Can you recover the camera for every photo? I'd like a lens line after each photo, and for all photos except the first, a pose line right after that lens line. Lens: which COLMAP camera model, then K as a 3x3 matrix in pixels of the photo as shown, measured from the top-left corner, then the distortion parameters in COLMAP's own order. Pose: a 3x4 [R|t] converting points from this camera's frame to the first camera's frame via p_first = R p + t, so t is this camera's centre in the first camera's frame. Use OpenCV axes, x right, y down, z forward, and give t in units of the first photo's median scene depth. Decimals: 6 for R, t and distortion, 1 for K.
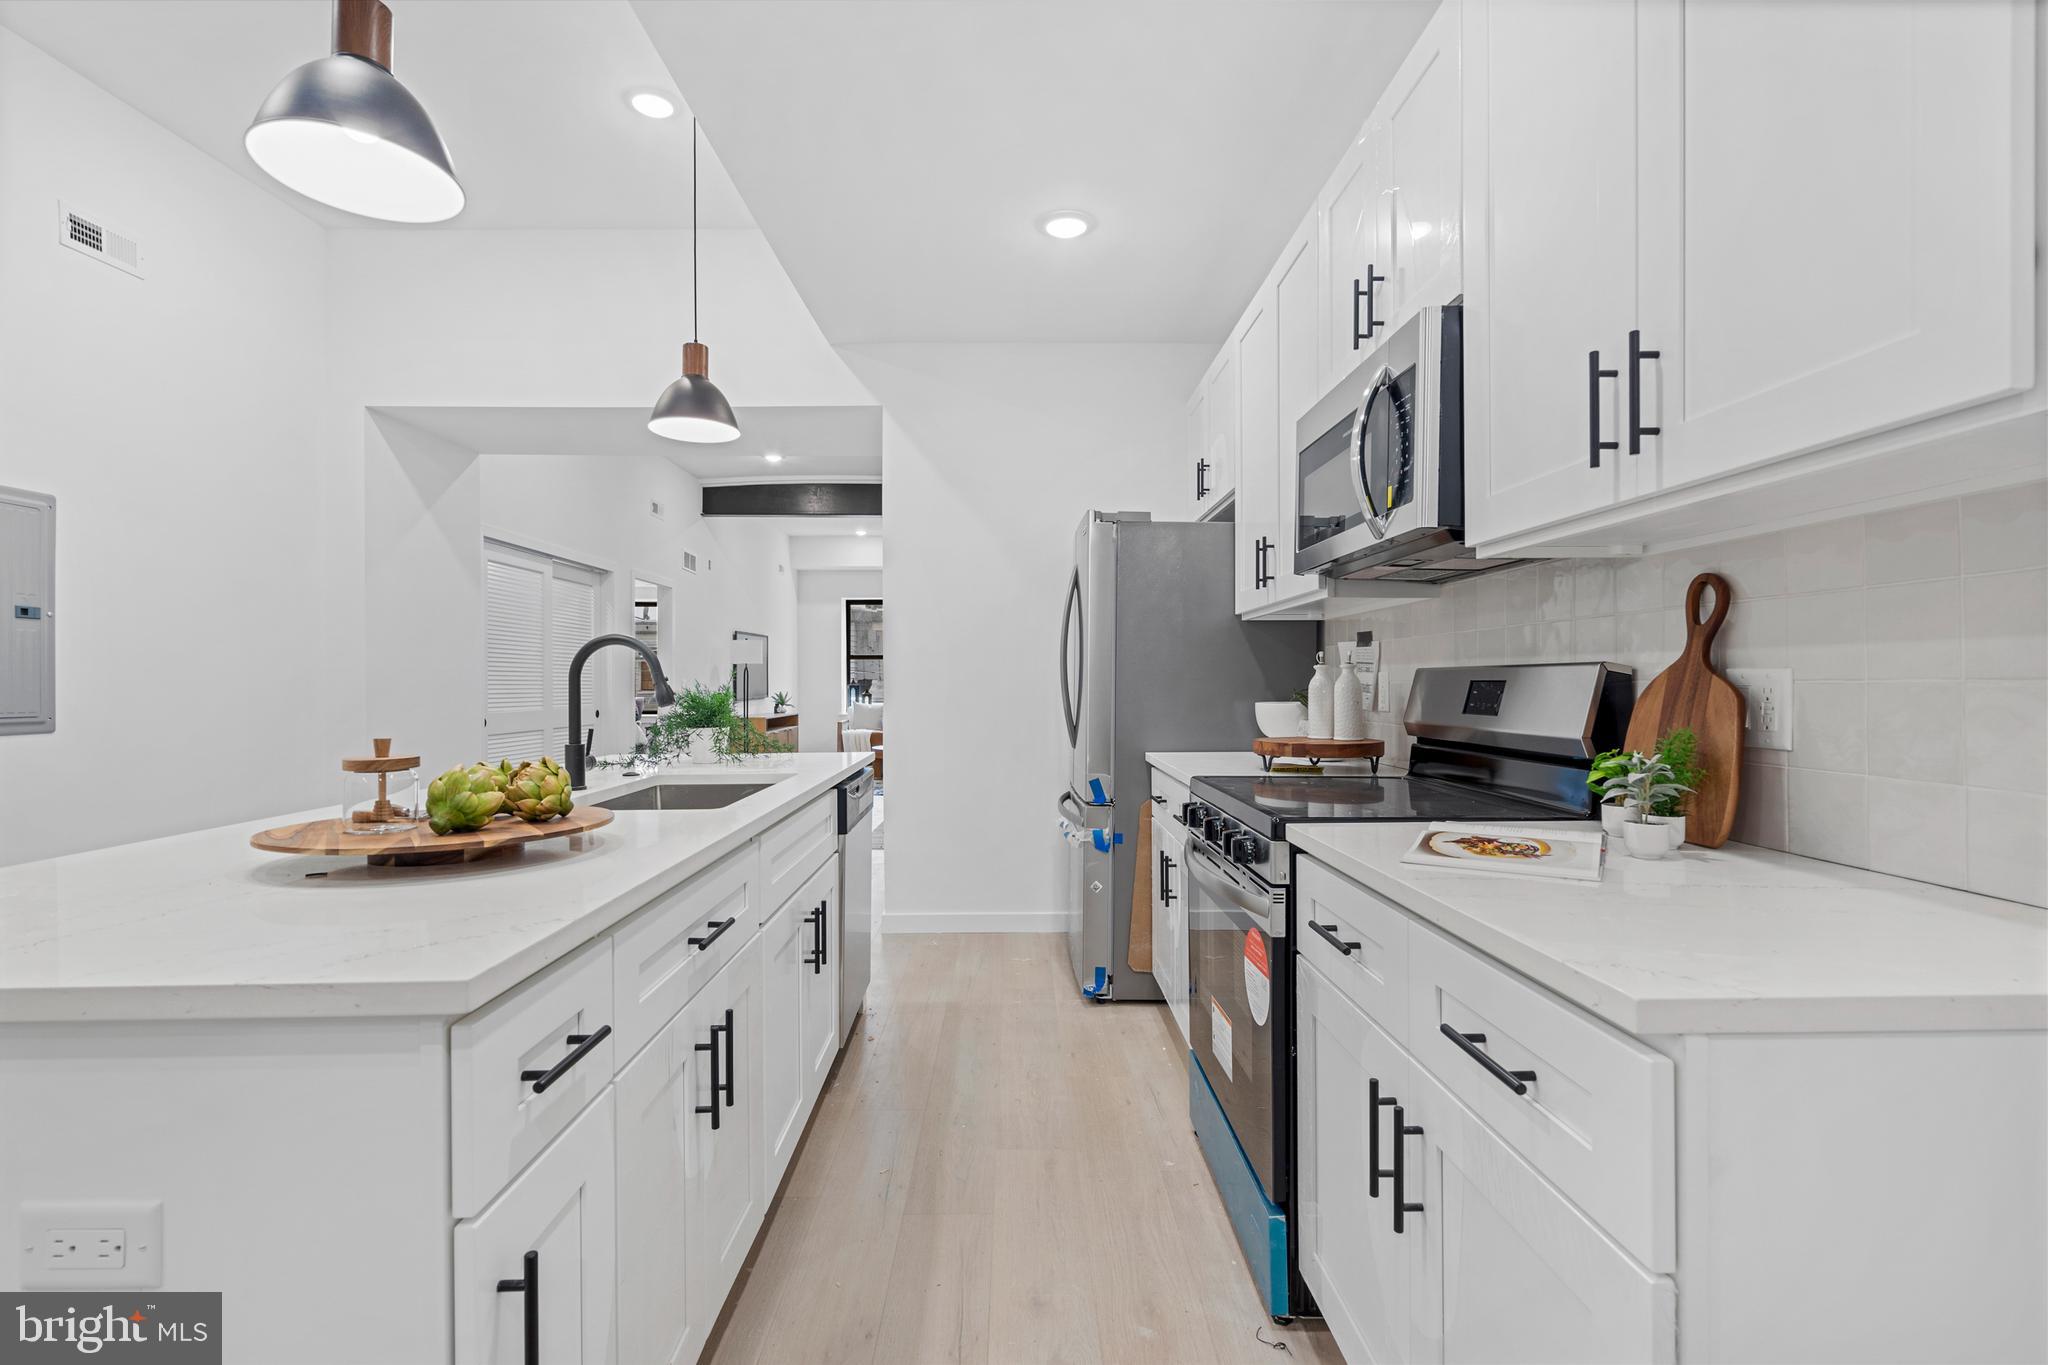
lens RADIAL K [[922.9, 0, 1024.0], [0, 922.9, 682.5], [0, 0, 1]] dist [0.000052, 0.000122]
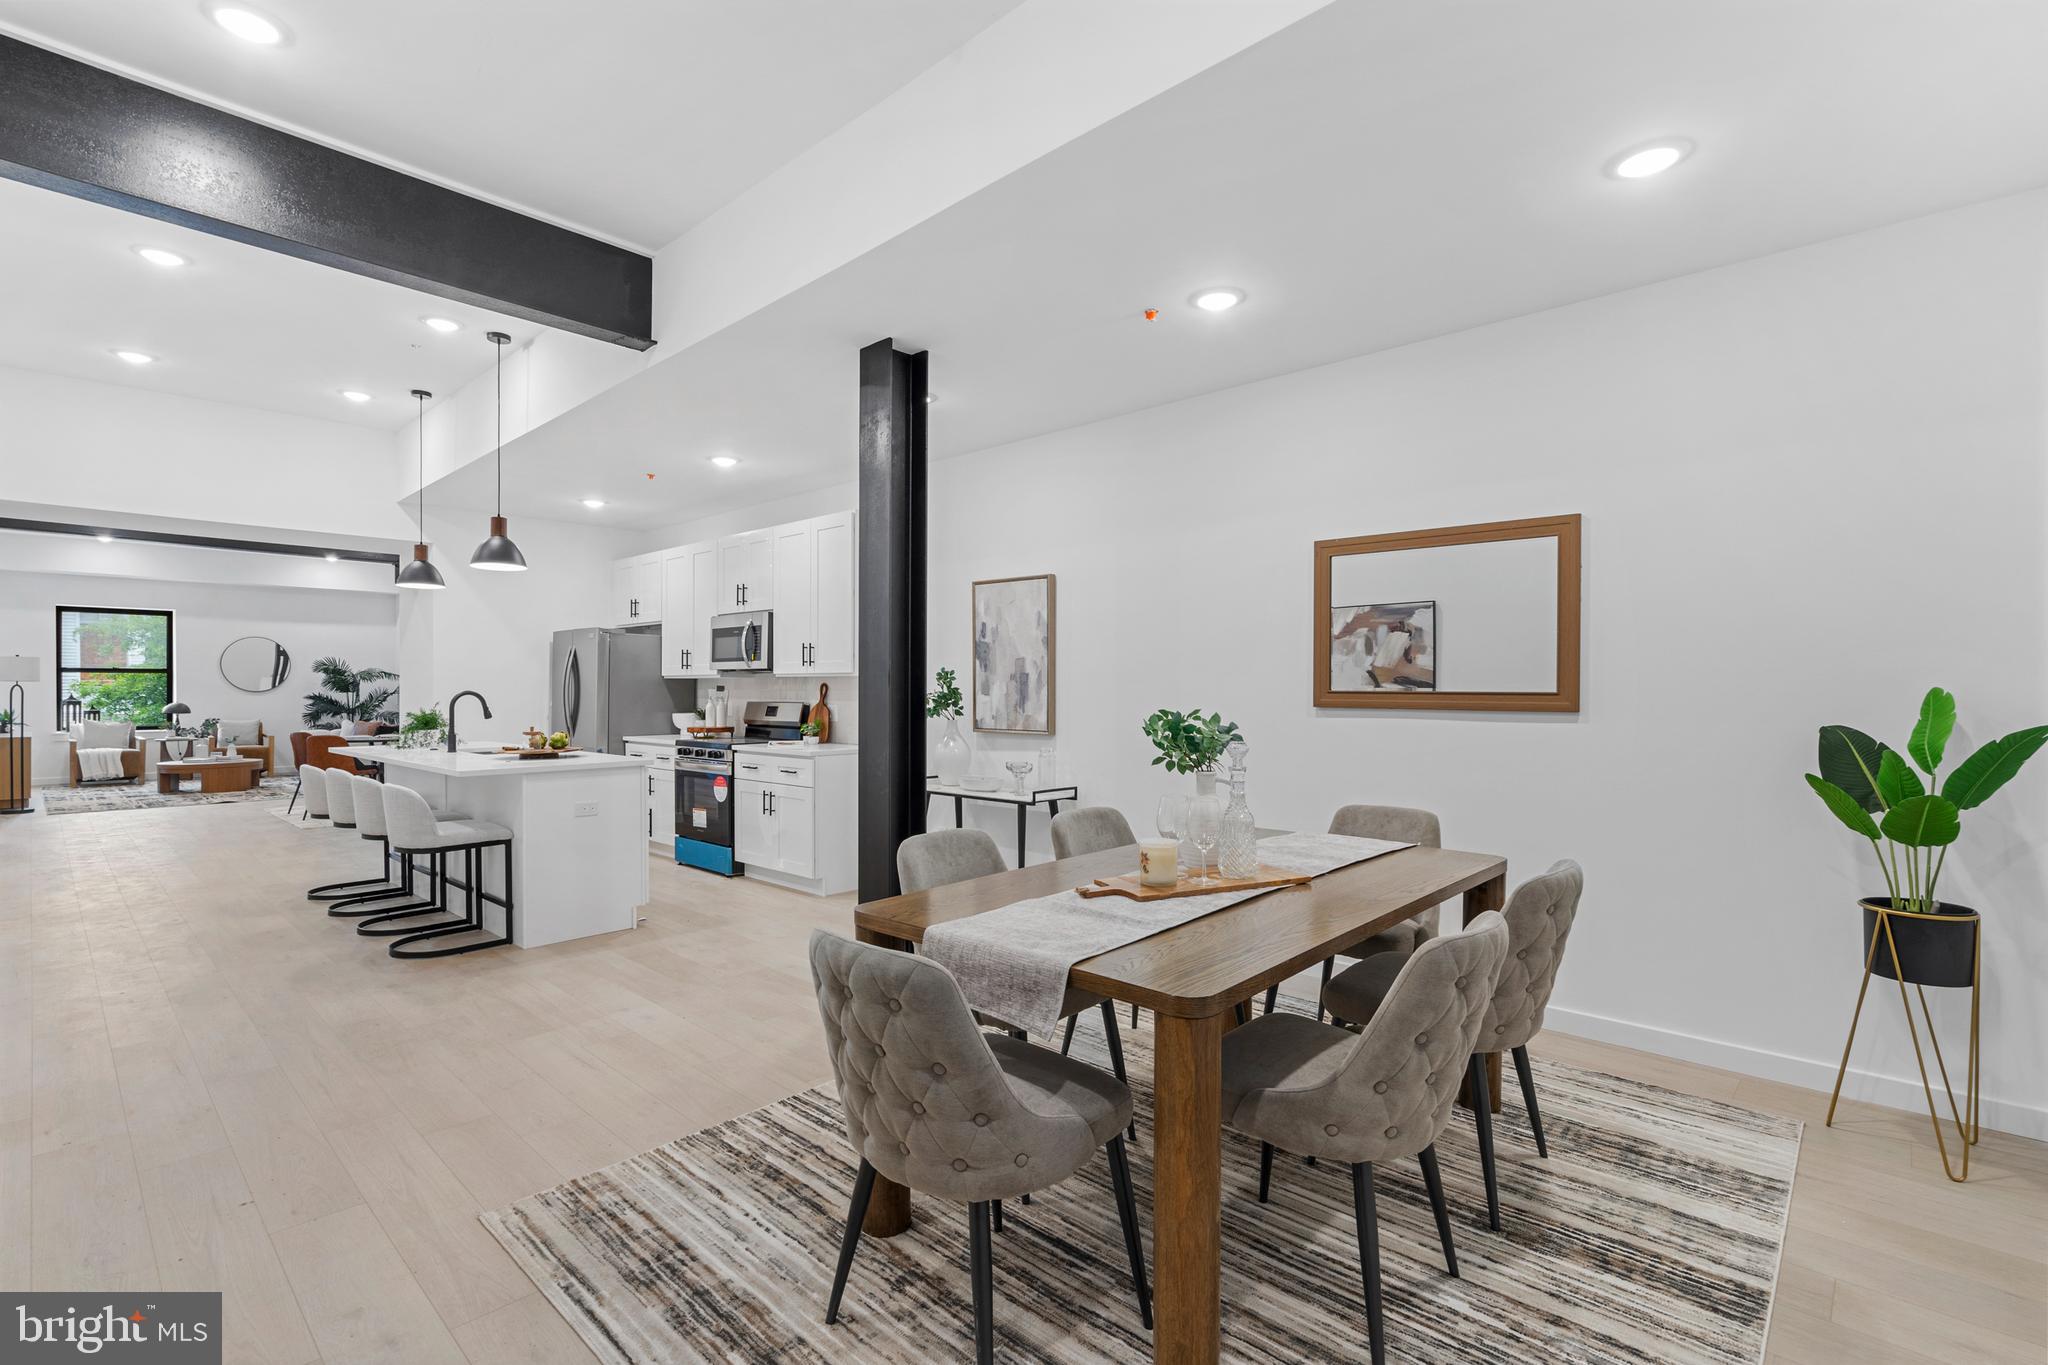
lens RADIAL K [[922.9, 0, 1024.0], [0, 922.9, 682.5], [0, 0, 1]] dist [0.000052, 0.000122]
pose [[0.684559, 0.010232, 0.728886, -1.635846], [-0.003024, 0.999933, -0.011198, -0.066018], [-0.728951, 0.005462, 0.684544, -2.442062]]
